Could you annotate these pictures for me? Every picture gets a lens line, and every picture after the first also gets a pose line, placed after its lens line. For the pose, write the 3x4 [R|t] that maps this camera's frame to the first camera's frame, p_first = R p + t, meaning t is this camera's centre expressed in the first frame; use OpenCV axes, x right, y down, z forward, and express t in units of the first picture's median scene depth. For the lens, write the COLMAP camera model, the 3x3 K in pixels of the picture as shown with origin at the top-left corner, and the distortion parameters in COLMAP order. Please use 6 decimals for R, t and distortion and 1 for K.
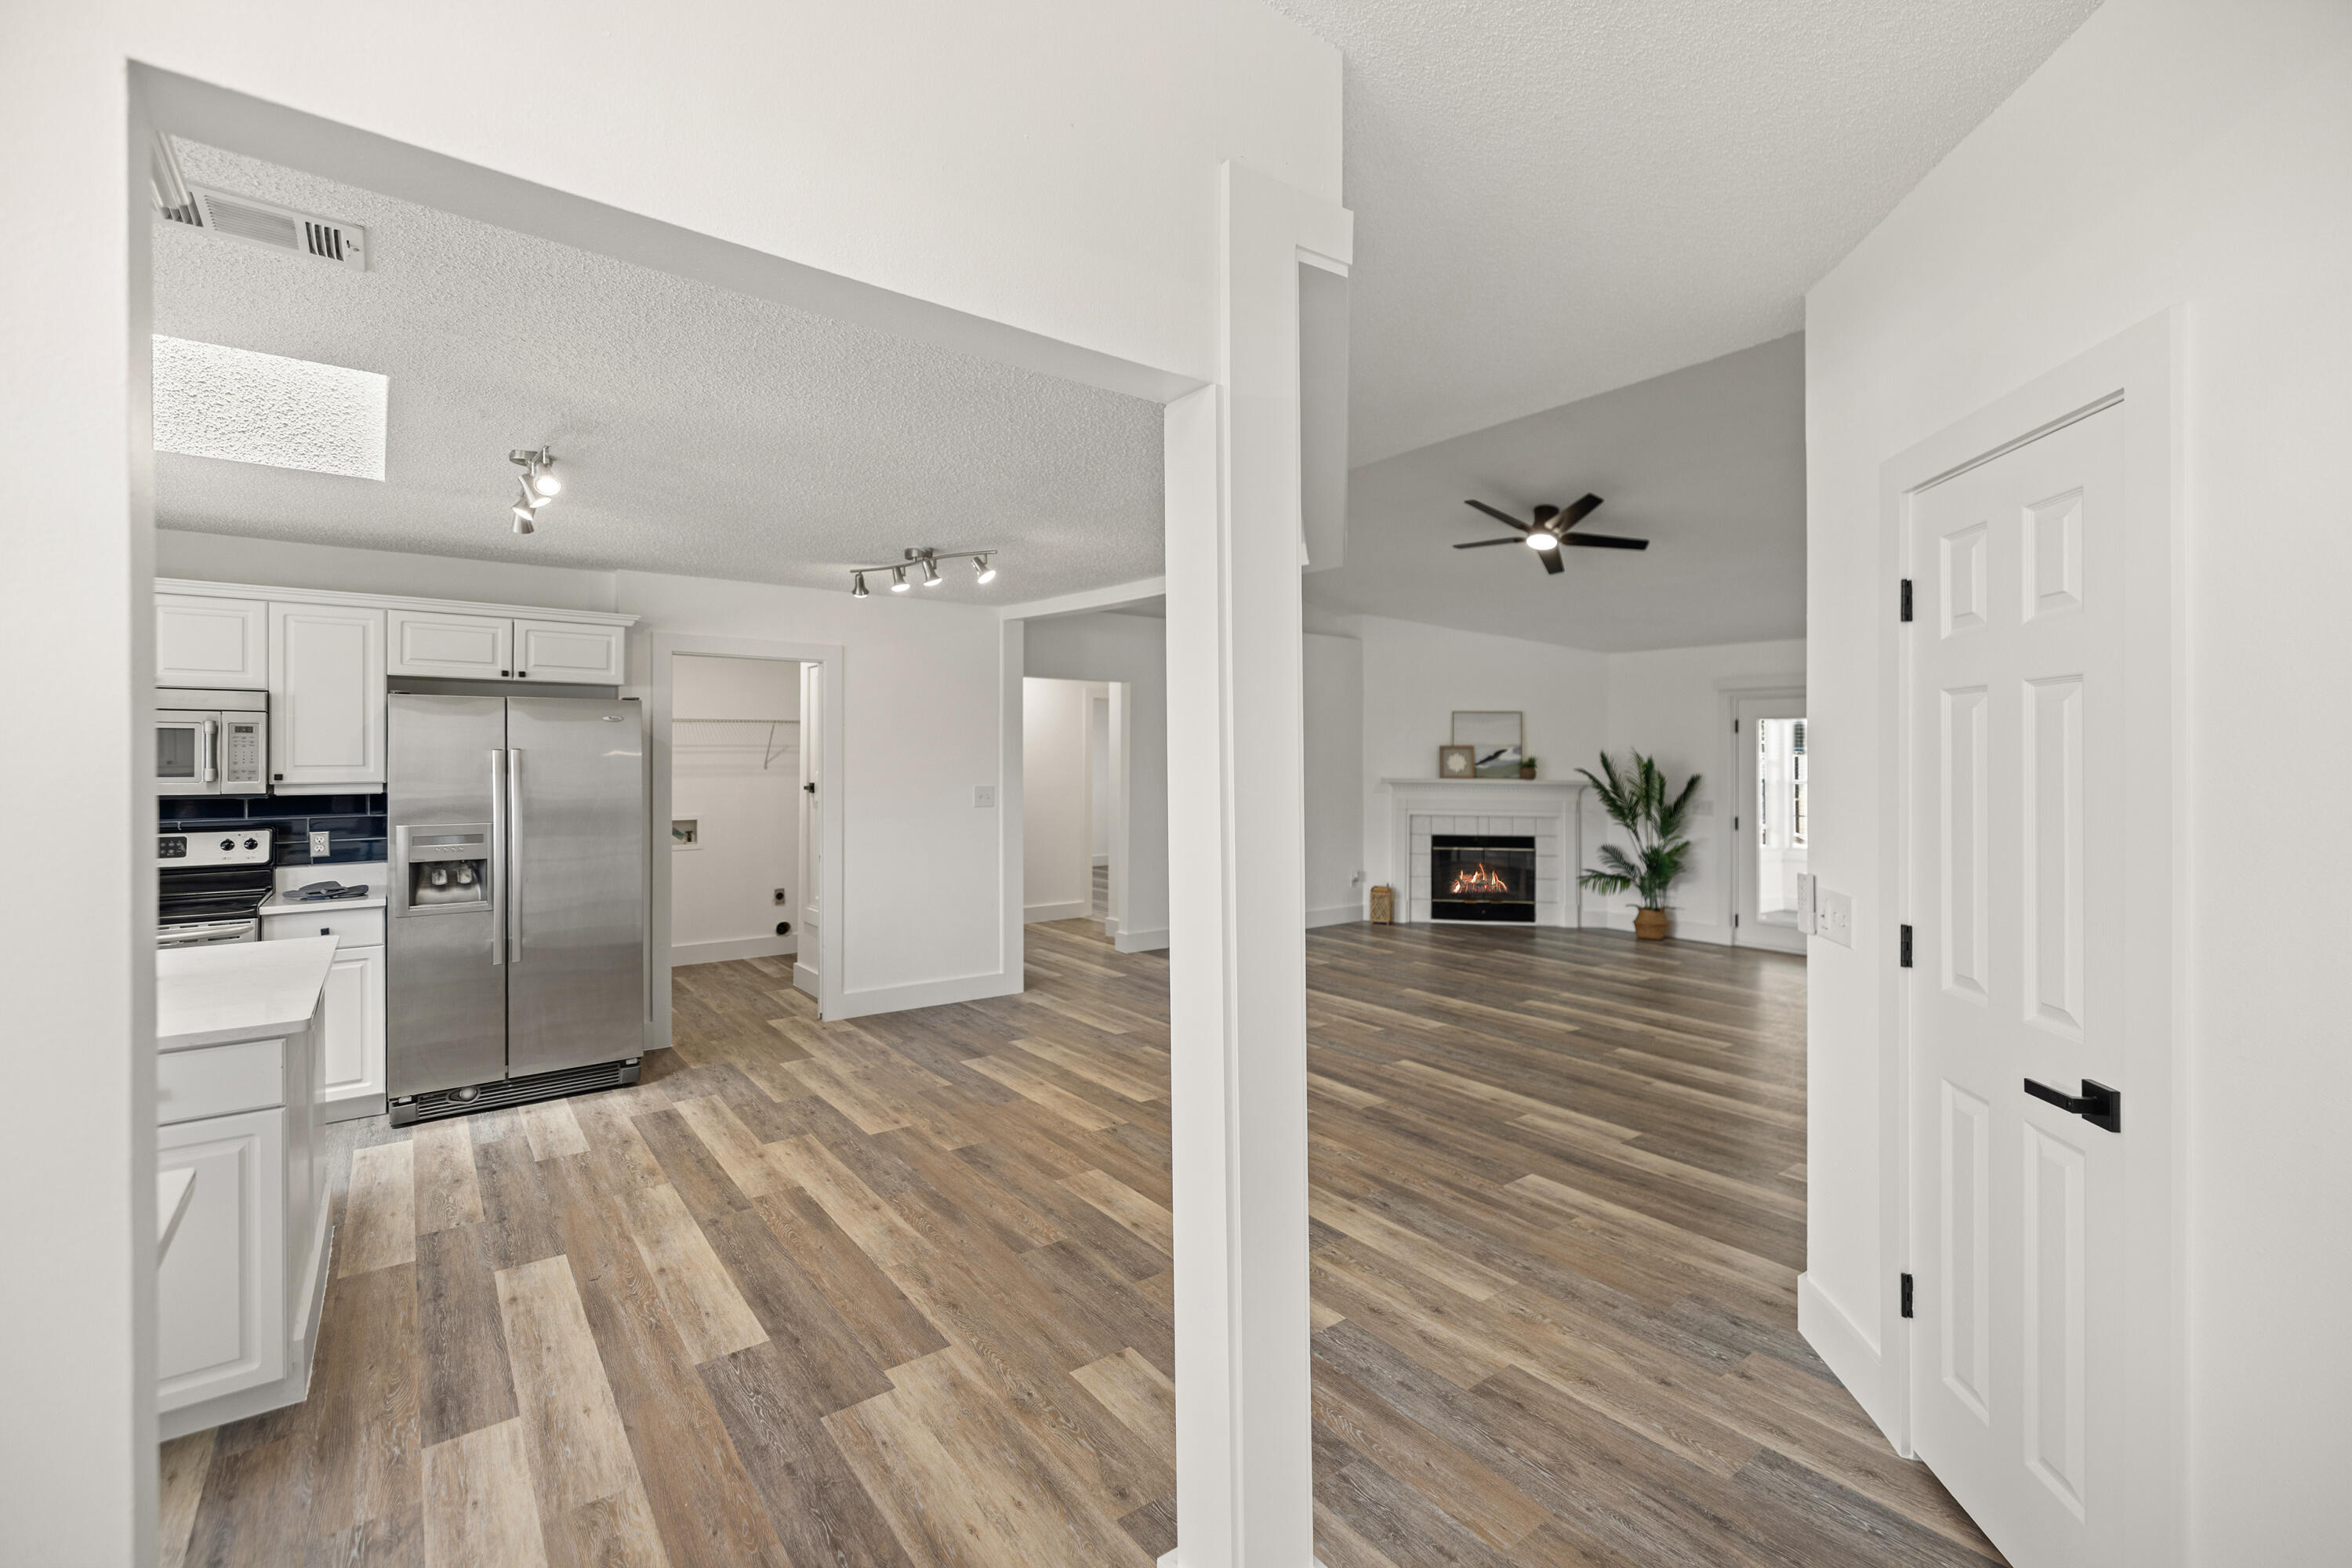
lens RADIAL K [[999.0, 0, 1173.2], [0, 999.0, 761.9], [0, 0, 1]] dist [0.003580, -0.000480]
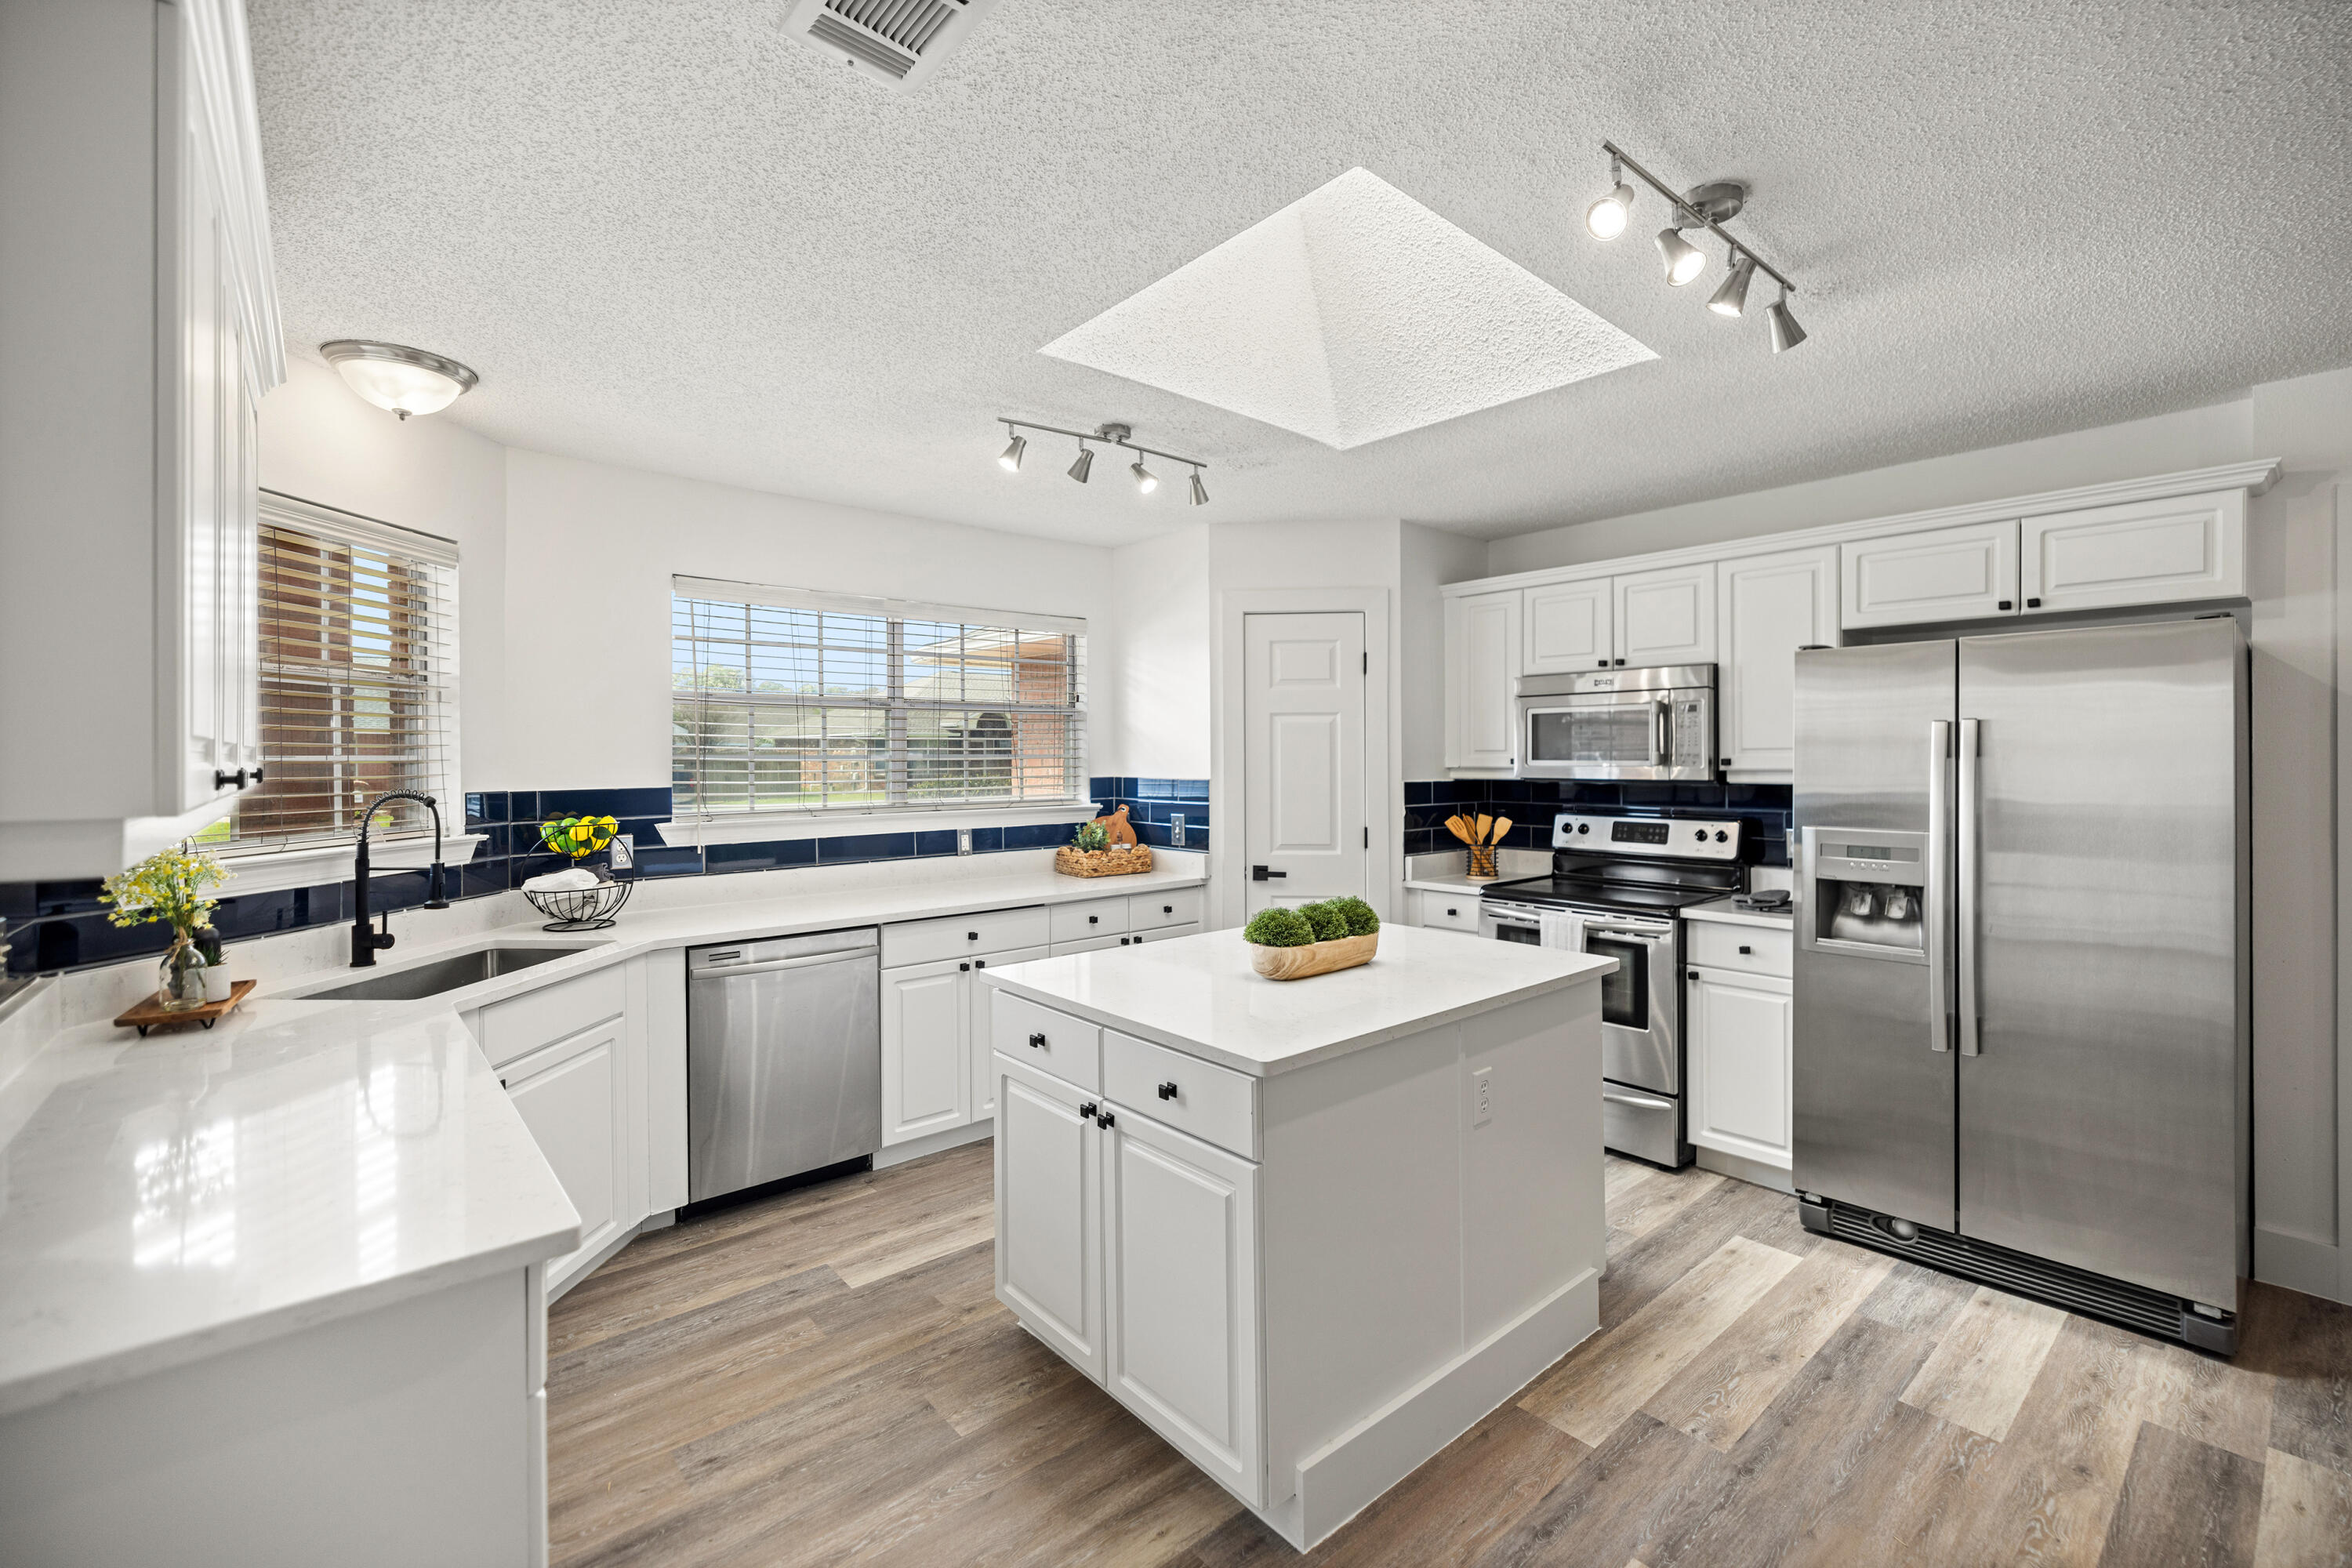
lens RADIAL K [[999.0, 0, 1182.2], [0, 999.0, 761.5], [0, 0, 1]] dist [0.003580, -0.000480]
pose [[0.060715, 0.001797, -0.998154, -0.051863], [-0.002261, 0.999996, 0.001663, 0.013125], [0.998153, 0.002156, 0.060719, 0.431535]]
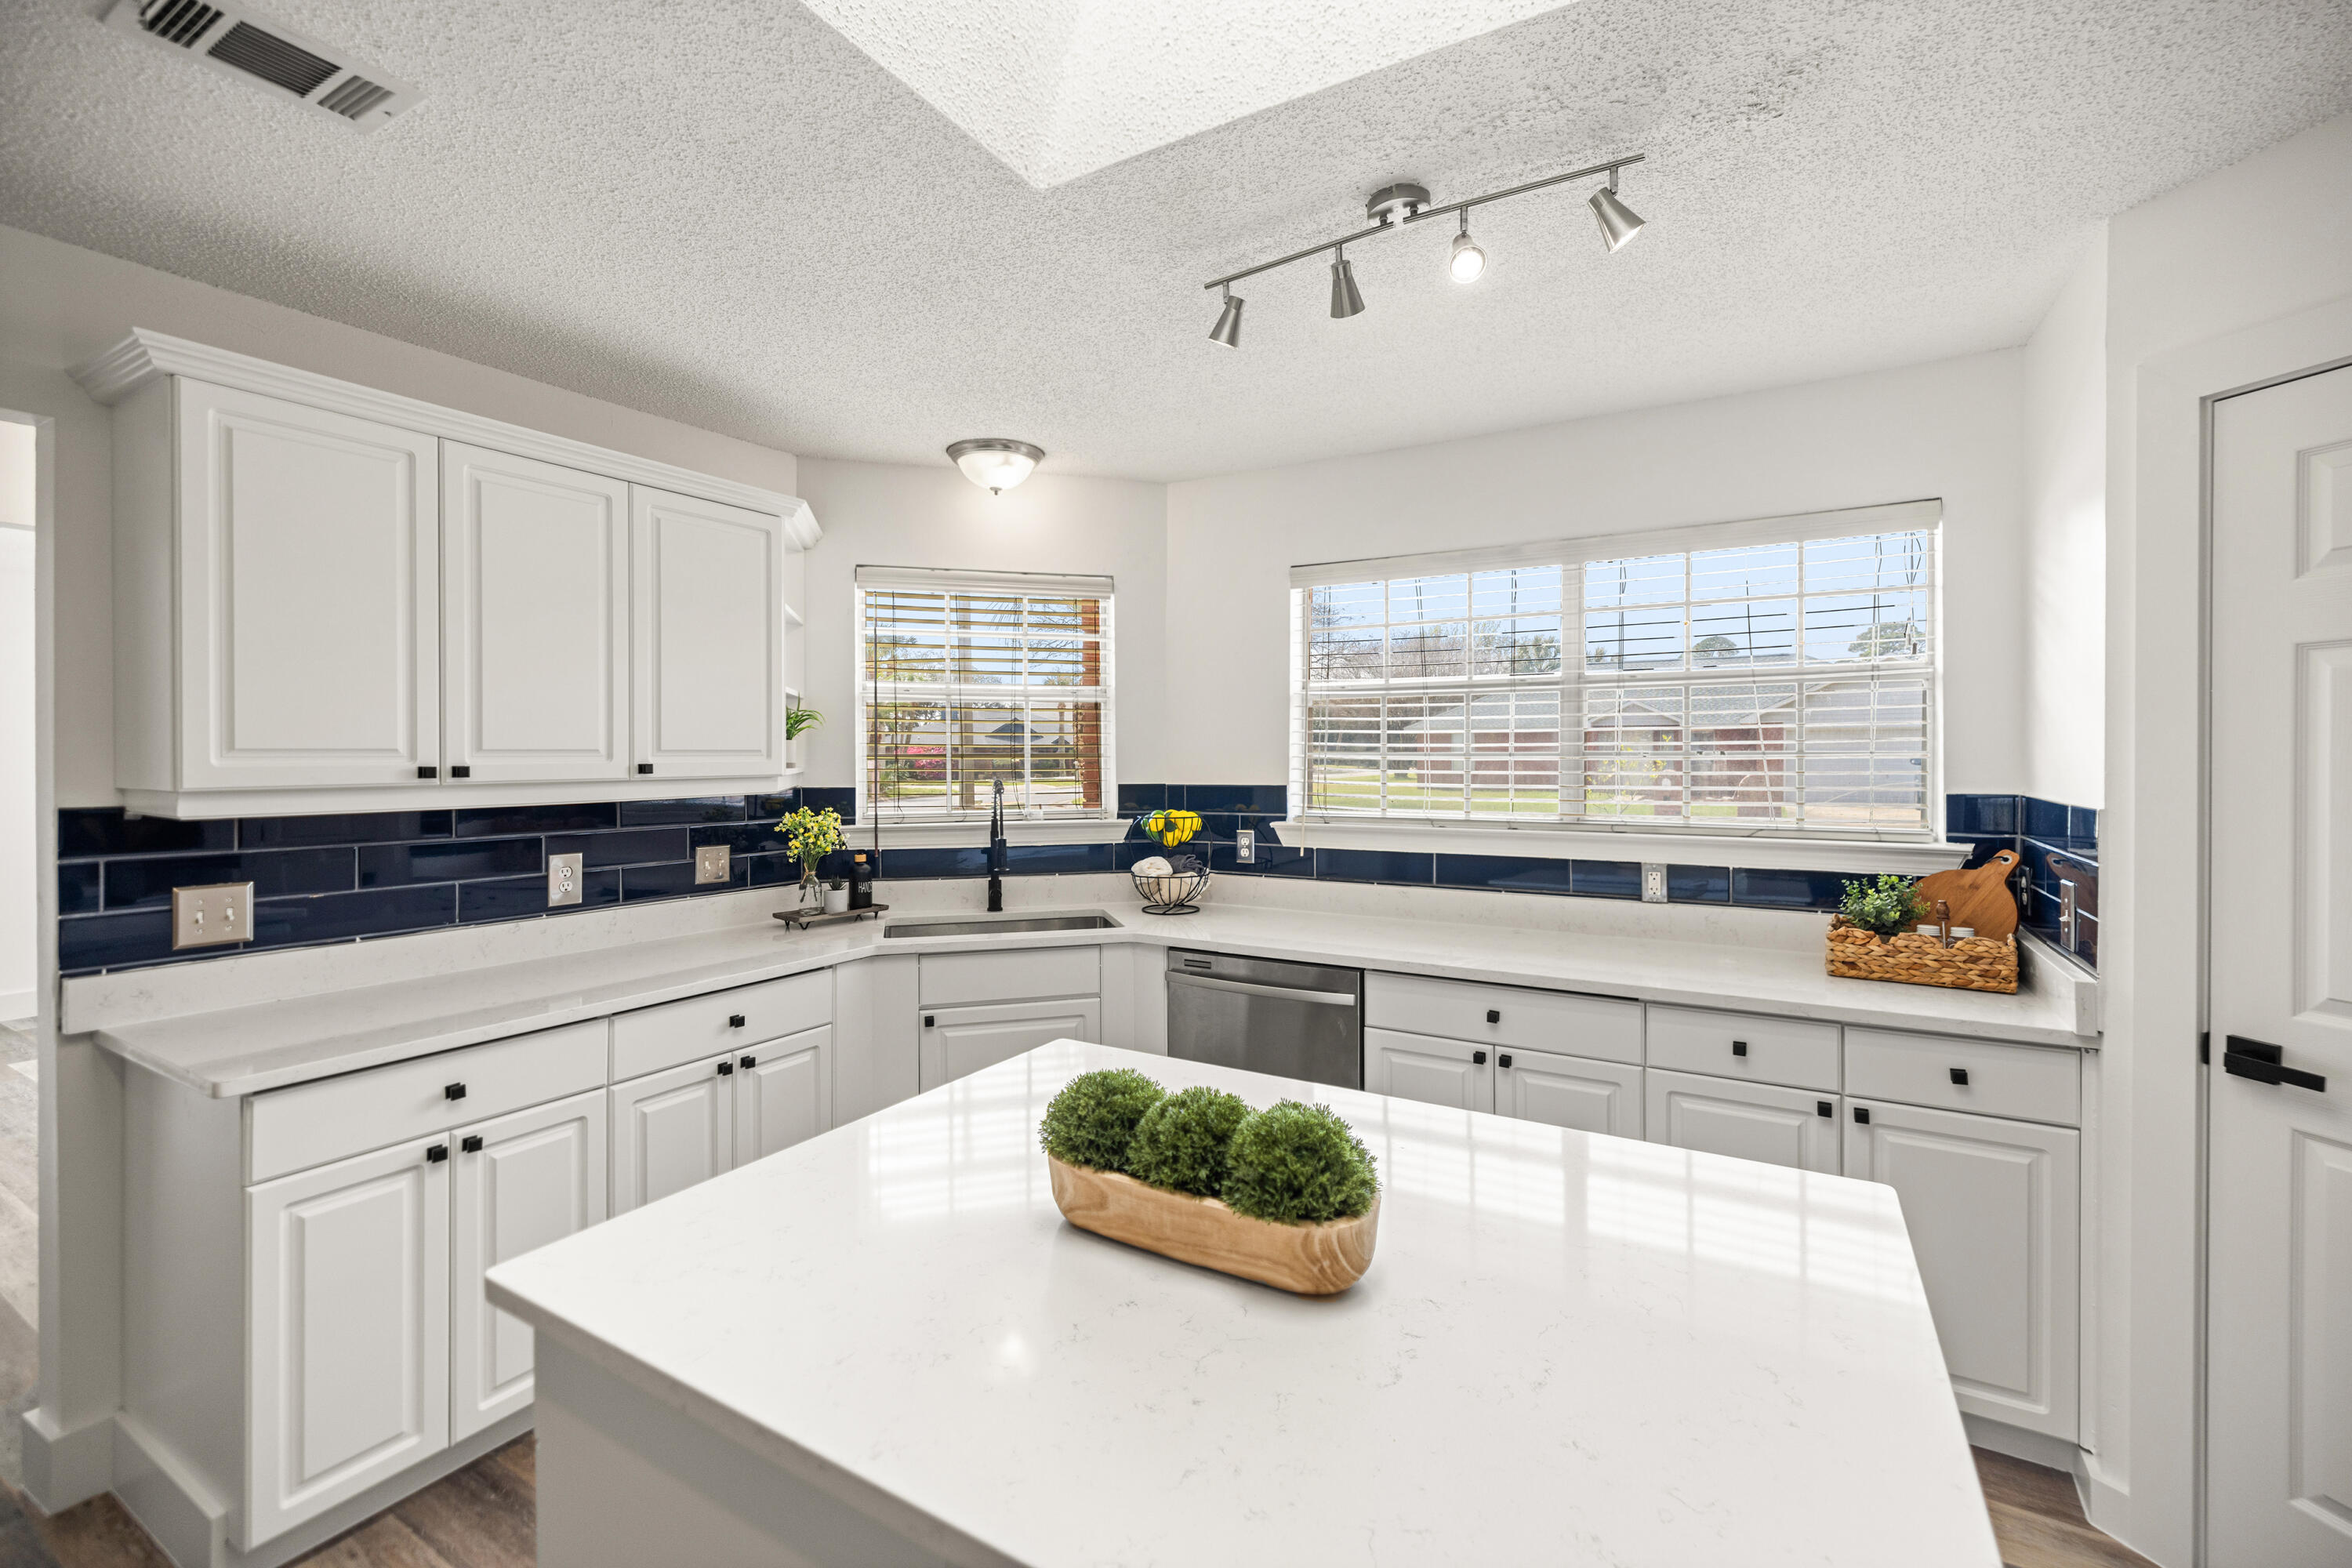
lens RADIAL K [[999.0, 0, 1179.8], [0, 999.0, 762.7], [0, 0, 1]] dist [0.003580, -0.000480]
pose [[-0.925771, 0.005720, -0.378041, -0.490203], [-0.000732, 0.999857, 0.016921, 0.005207], [0.378084, 0.015942, -0.925634, 0.754534]]
